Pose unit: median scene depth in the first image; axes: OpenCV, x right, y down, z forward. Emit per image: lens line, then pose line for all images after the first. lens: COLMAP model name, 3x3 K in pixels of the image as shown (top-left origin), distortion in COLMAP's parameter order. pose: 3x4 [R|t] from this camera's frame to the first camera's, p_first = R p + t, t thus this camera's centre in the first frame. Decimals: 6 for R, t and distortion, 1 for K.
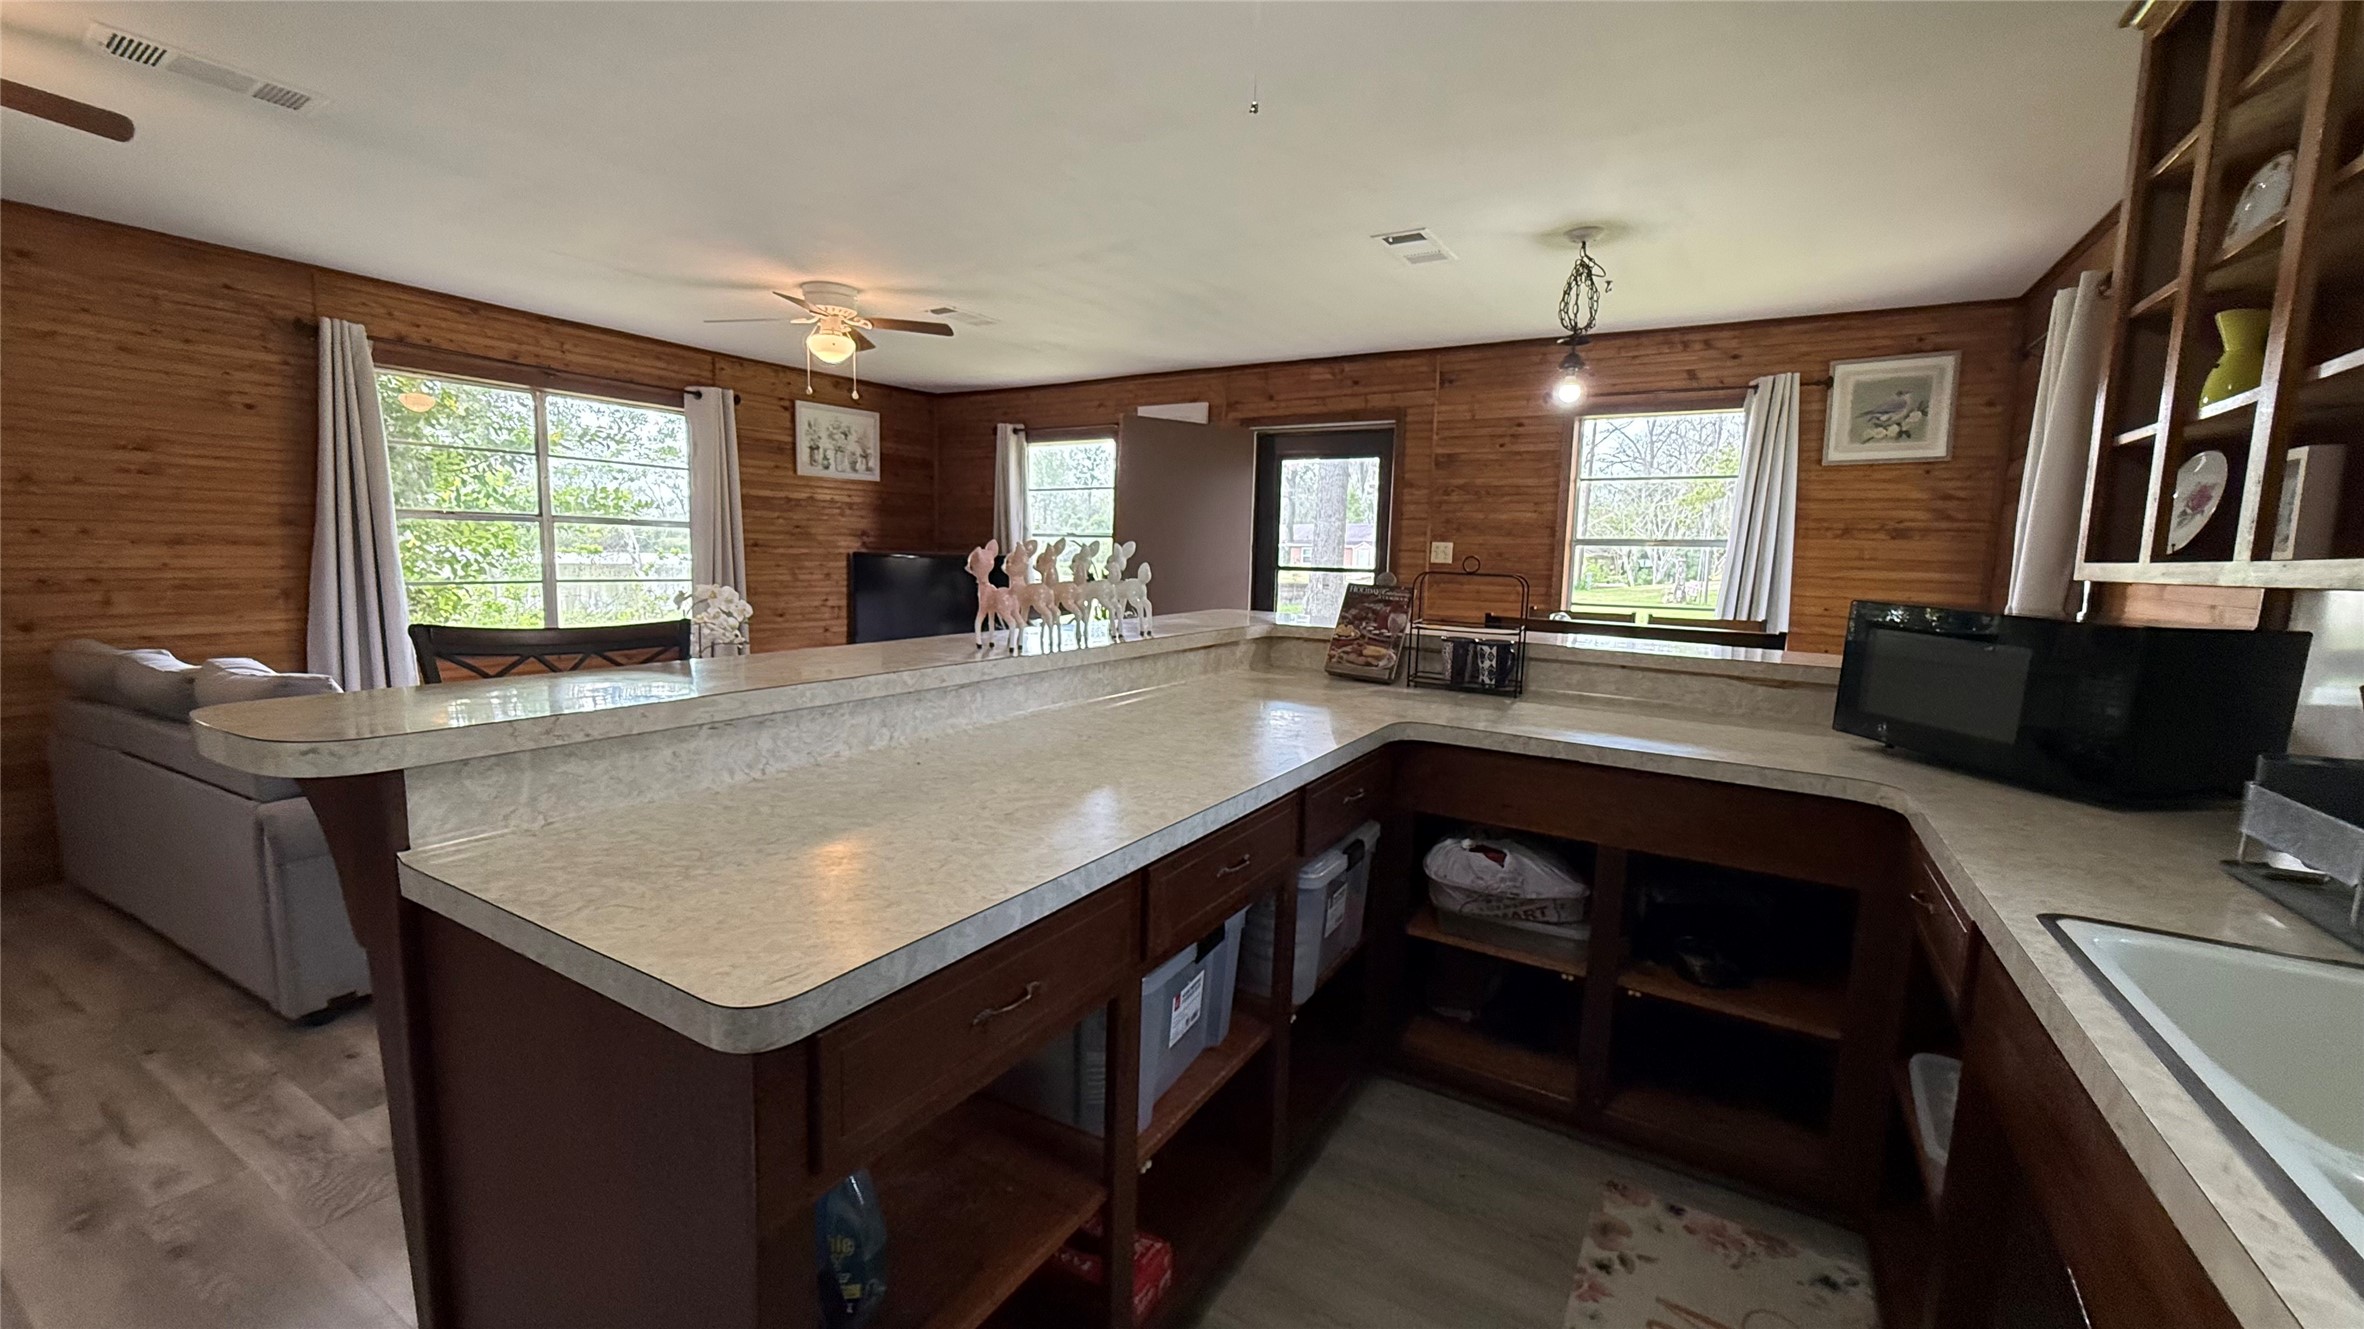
lens RADIAL K [[943.1, 0, 1183.2], [0, 943.1, 667.7], [0, 0, 1]] dist [0.000704, -0.000169]
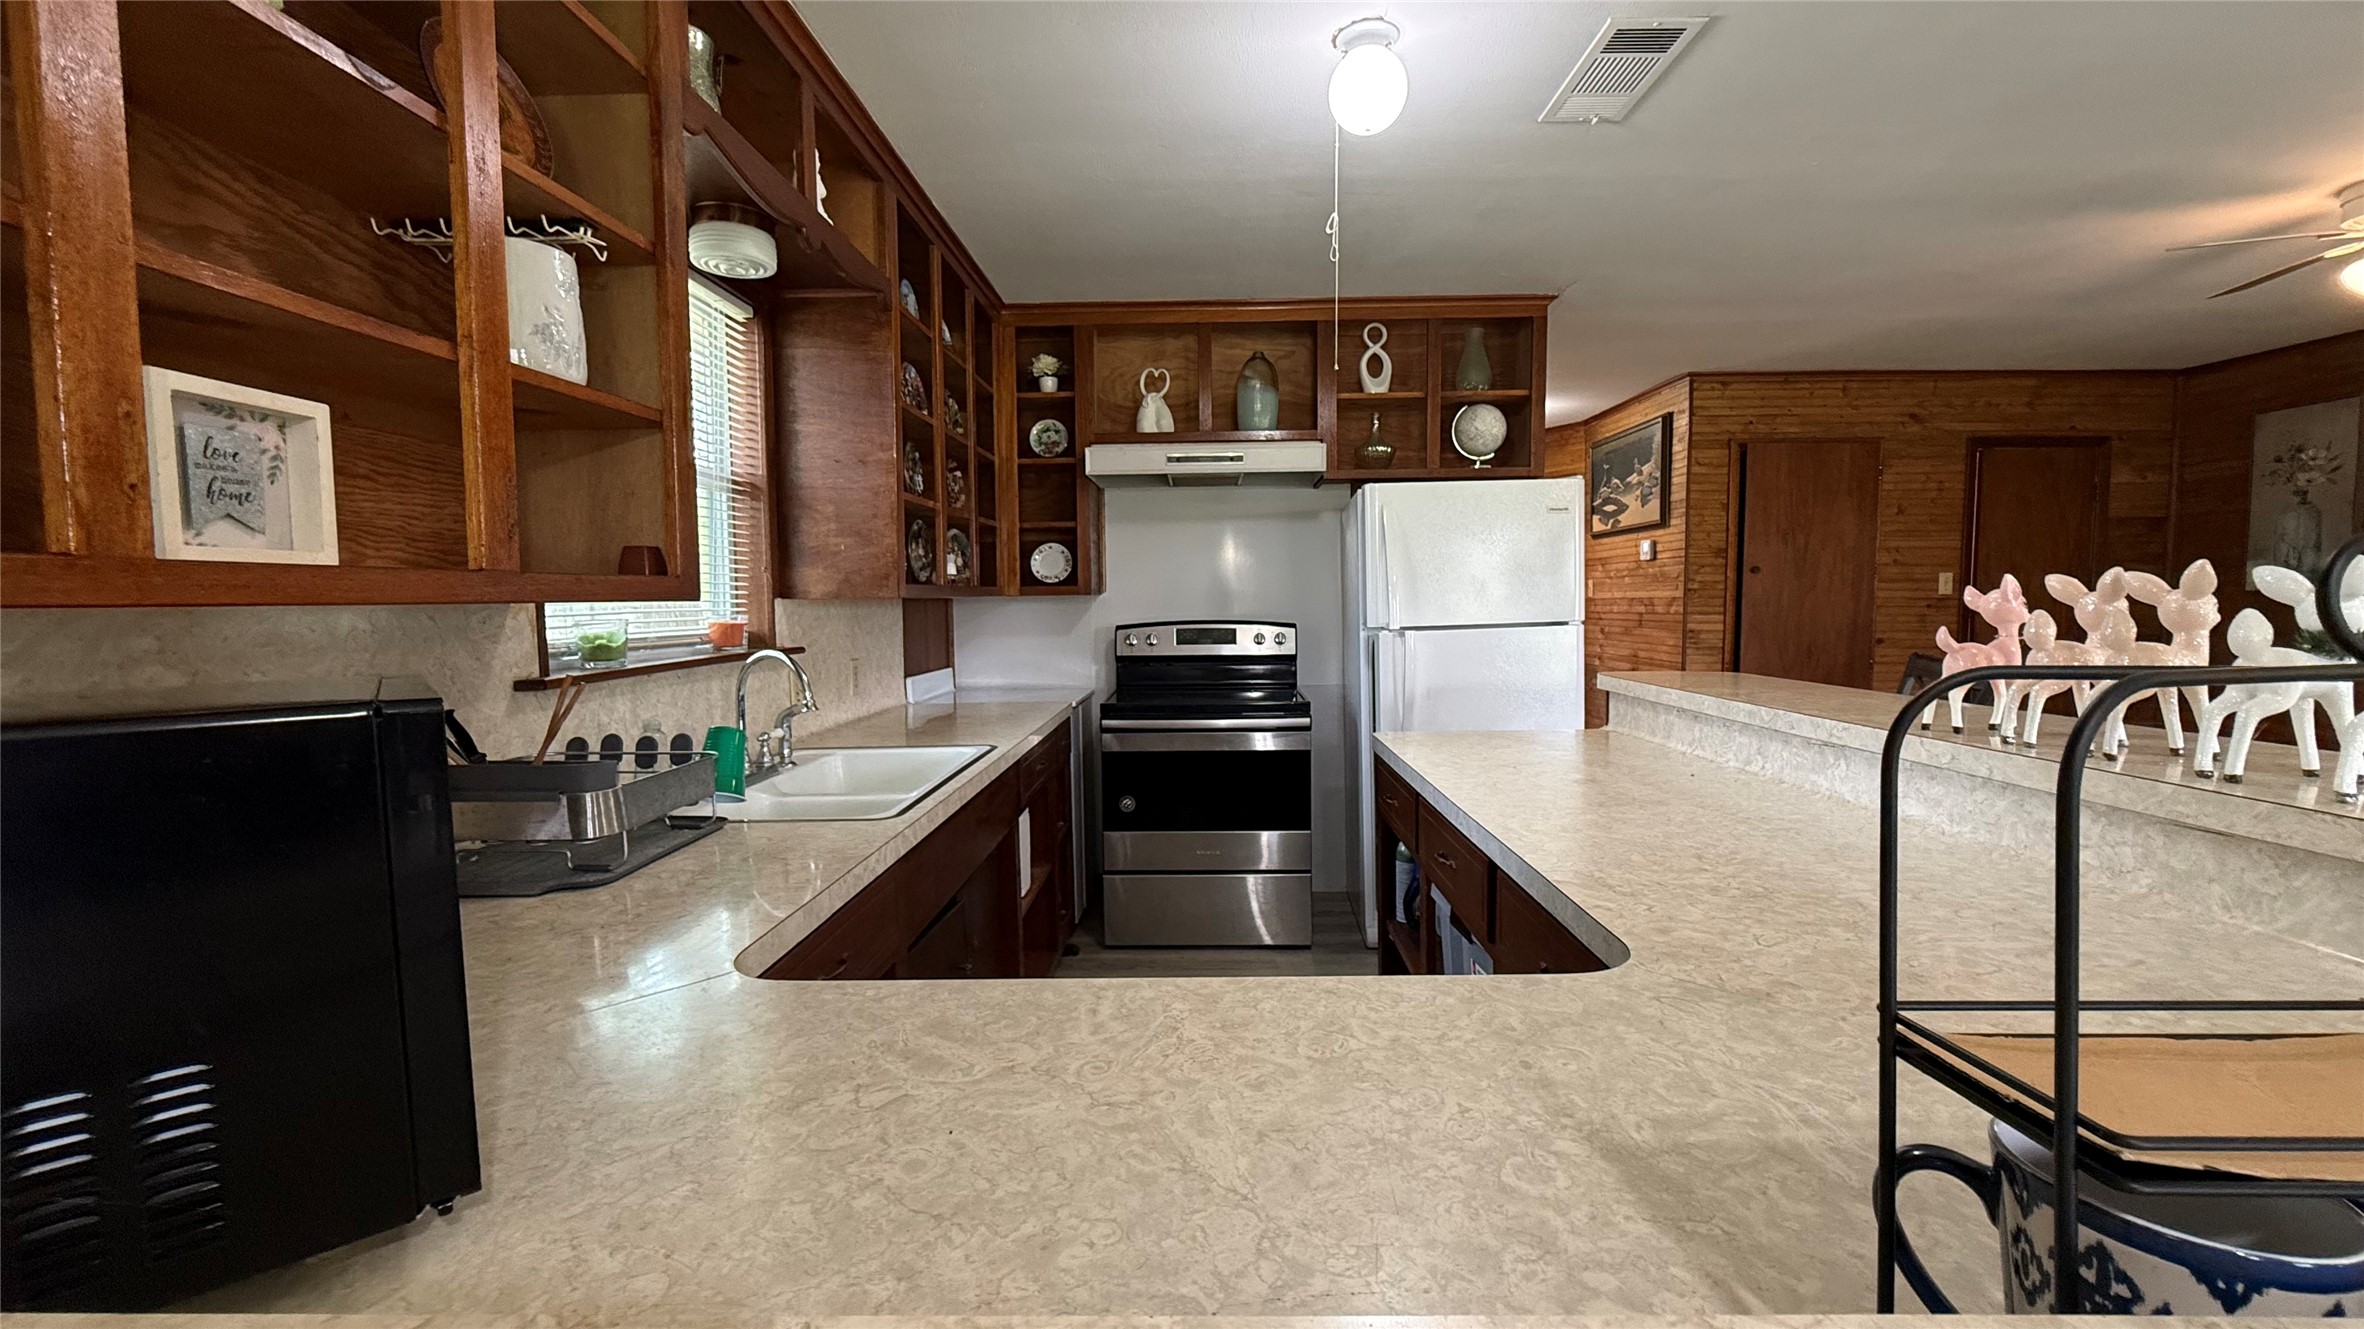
lens RADIAL K [[943.1, 0, 1182.9], [0, 943.1, 664.2], [0, 0, 1]] dist [0.000704, -0.000169]
pose [[-0.874397, 0.014750, -0.484987, 0.298919], [-0.074277, 0.983688, 0.163832, -0.063681], [0.479493, 0.179278, -0.859038, 0.599715]]
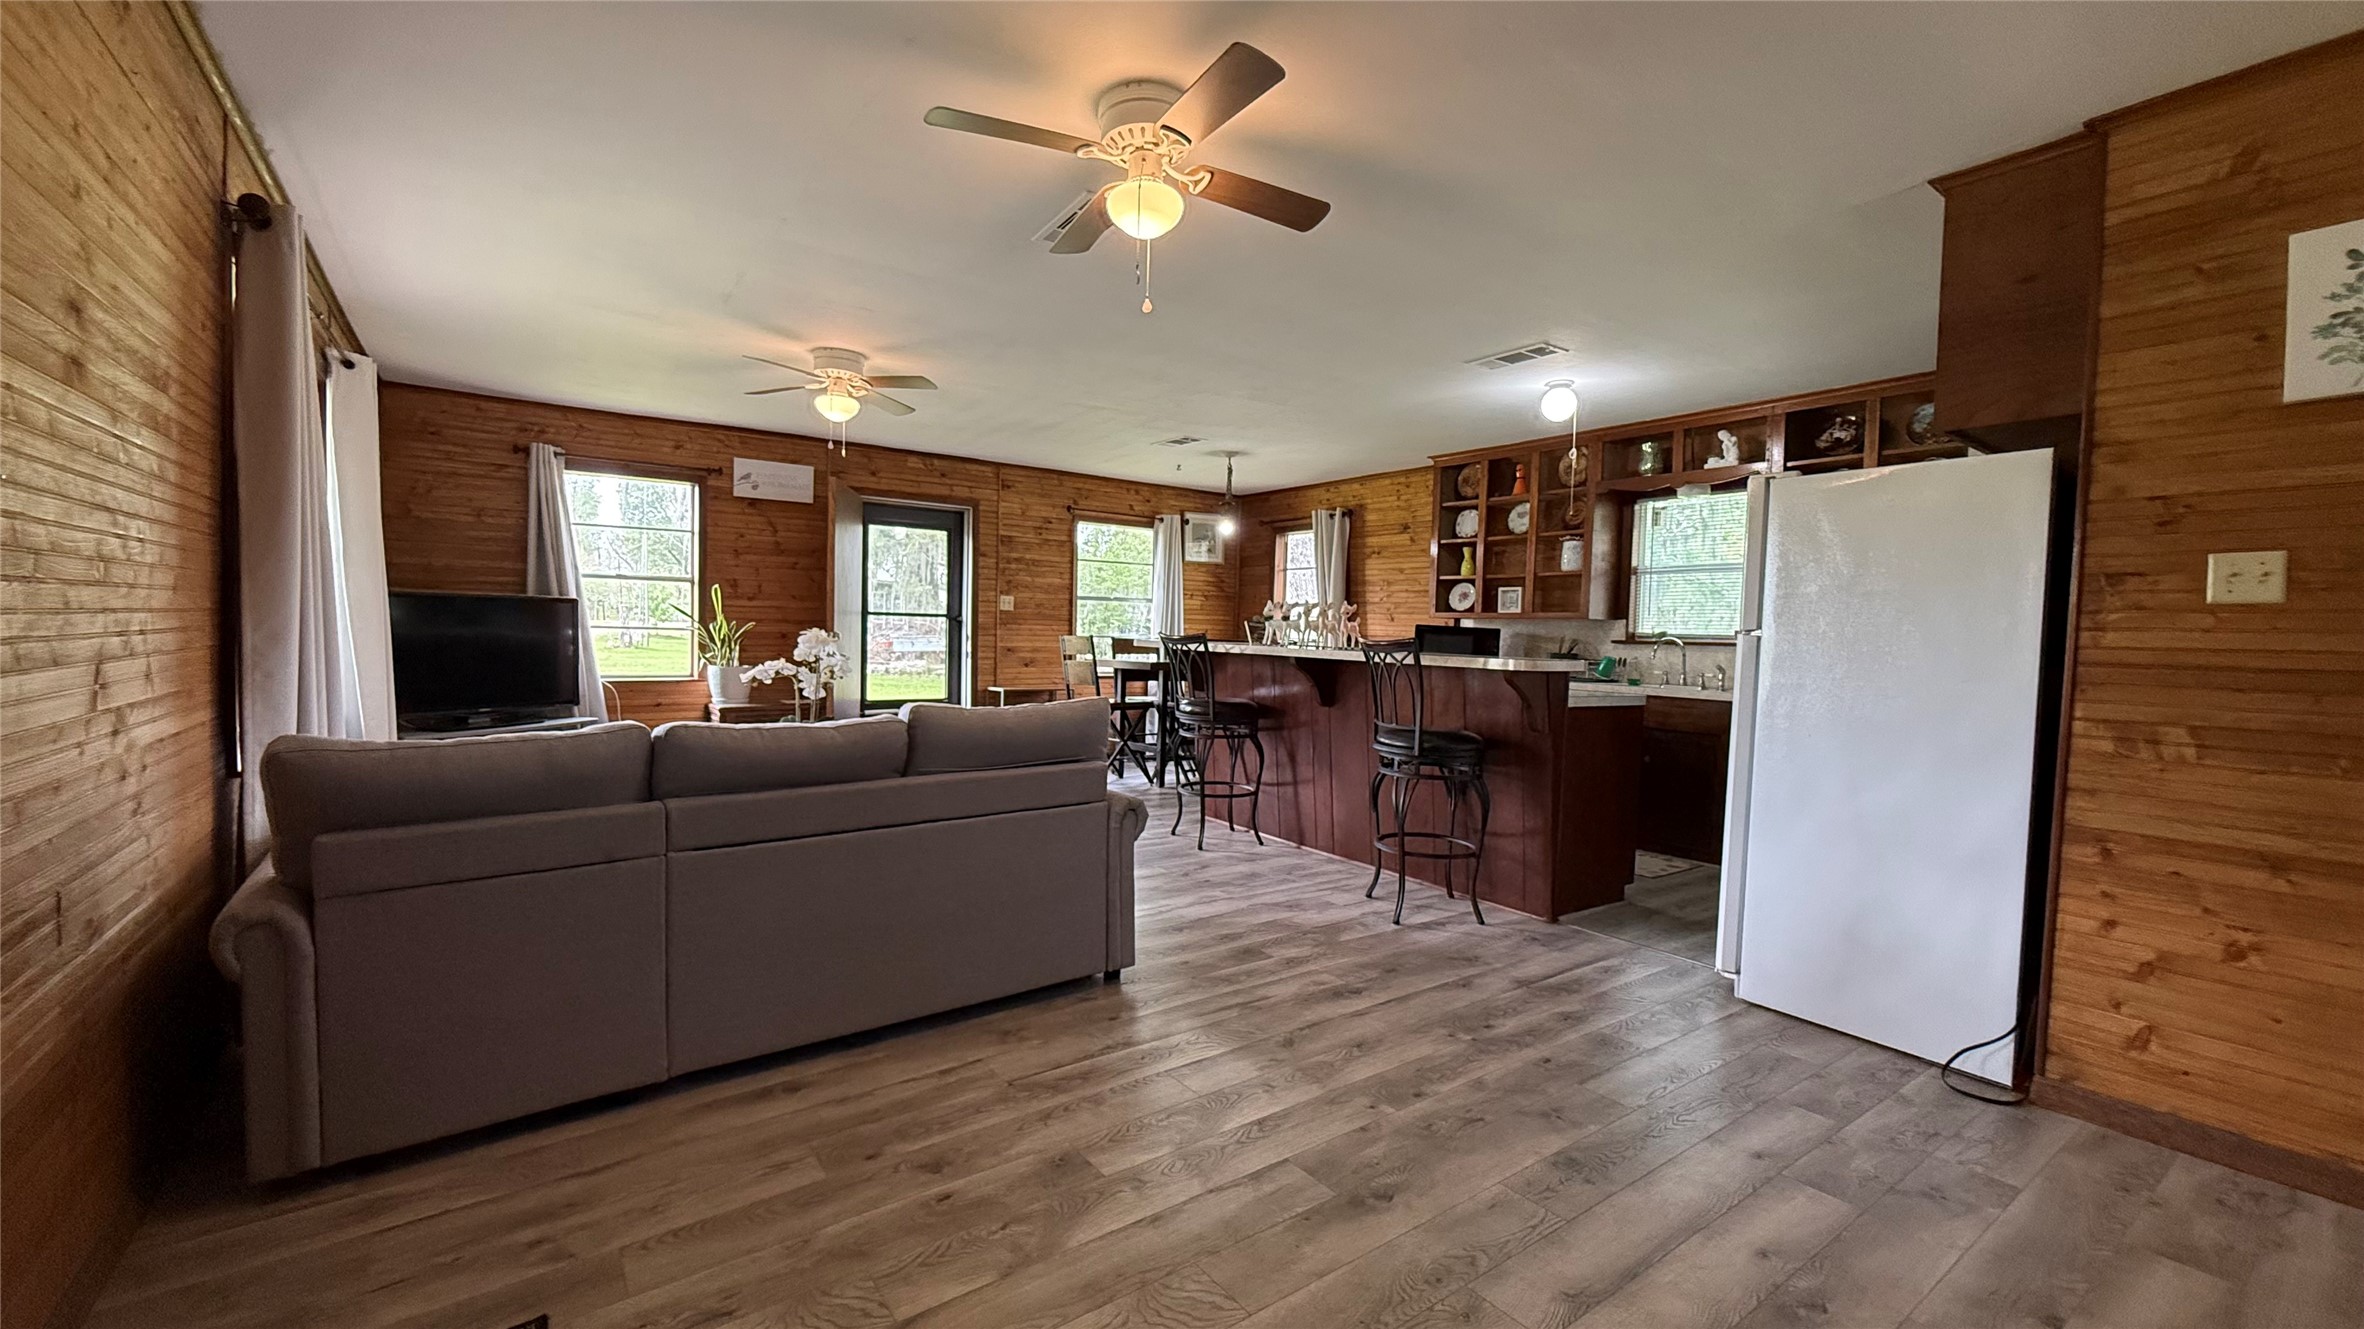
lens RADIAL K [[943.1, 0, 1180.2], [0, 943.1, 673.4], [0, 0, 1]] dist [0.000704, -0.000169]
pose [[0.403751, -0.056528, 0.913121, -1.101352], [0.094483, 0.995329, 0.019840, -0.021440], [-0.909977, 0.078264, 0.407206, 0.210564]]
